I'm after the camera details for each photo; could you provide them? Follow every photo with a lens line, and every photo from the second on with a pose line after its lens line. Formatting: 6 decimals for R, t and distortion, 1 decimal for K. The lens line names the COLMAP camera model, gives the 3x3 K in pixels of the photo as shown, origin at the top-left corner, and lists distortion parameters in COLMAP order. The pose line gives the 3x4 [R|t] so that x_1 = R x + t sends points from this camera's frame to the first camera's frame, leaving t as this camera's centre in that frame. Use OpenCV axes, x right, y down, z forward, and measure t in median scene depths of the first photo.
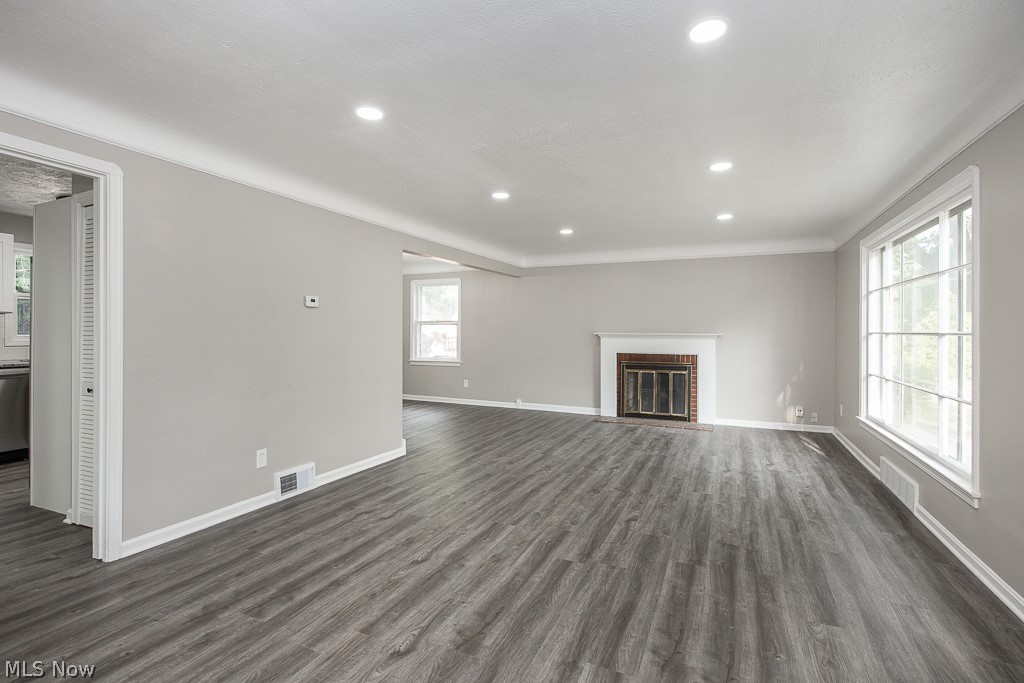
lens RADIAL K [[470.2, 0, 511.8], [0, 470.2, 334.8], [0, 0, 1]] dist [-0.013530, -0.000190]
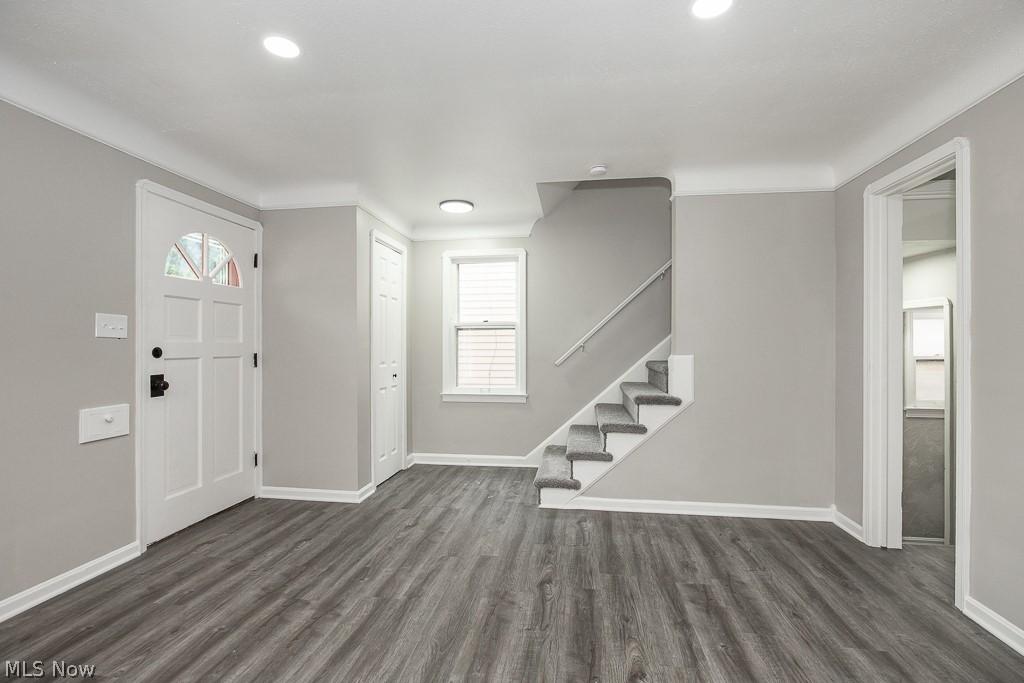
lens RADIAL K [[470.2, 0, 509.5], [0, 470.2, 345.6], [0, 0, 1]] dist [-0.013530, -0.000190]
pose [[-0.960189, -0.005338, -0.279301, 0.156654], [-0.006349, 0.999976, 0.002717, 0.012291], [0.279280, 0.004382, -0.960200, 1.532487]]
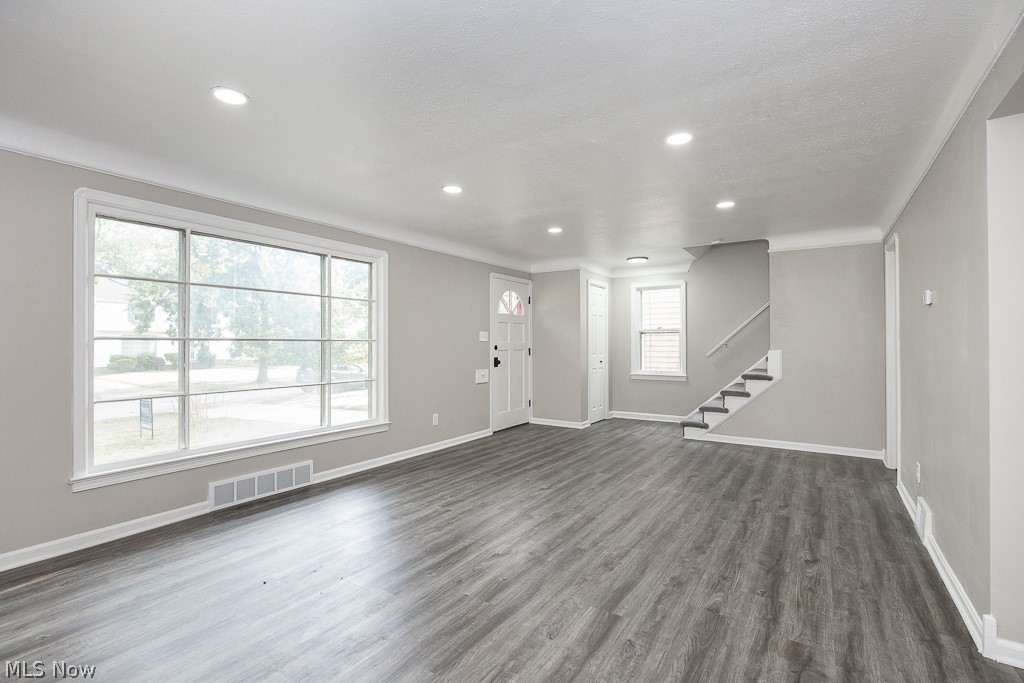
lens RADIAL K [[470.2, 0, 510.7], [0, 470.2, 341.4], [0, 0, 1]] dist [-0.013530, -0.000190]
pose [[-0.987767, -0.001739, 0.155928, 0.176971], [-0.001142, 0.999992, 0.003924, -0.005077], [-0.155933, 0.003698, -0.987761, 2.659665]]
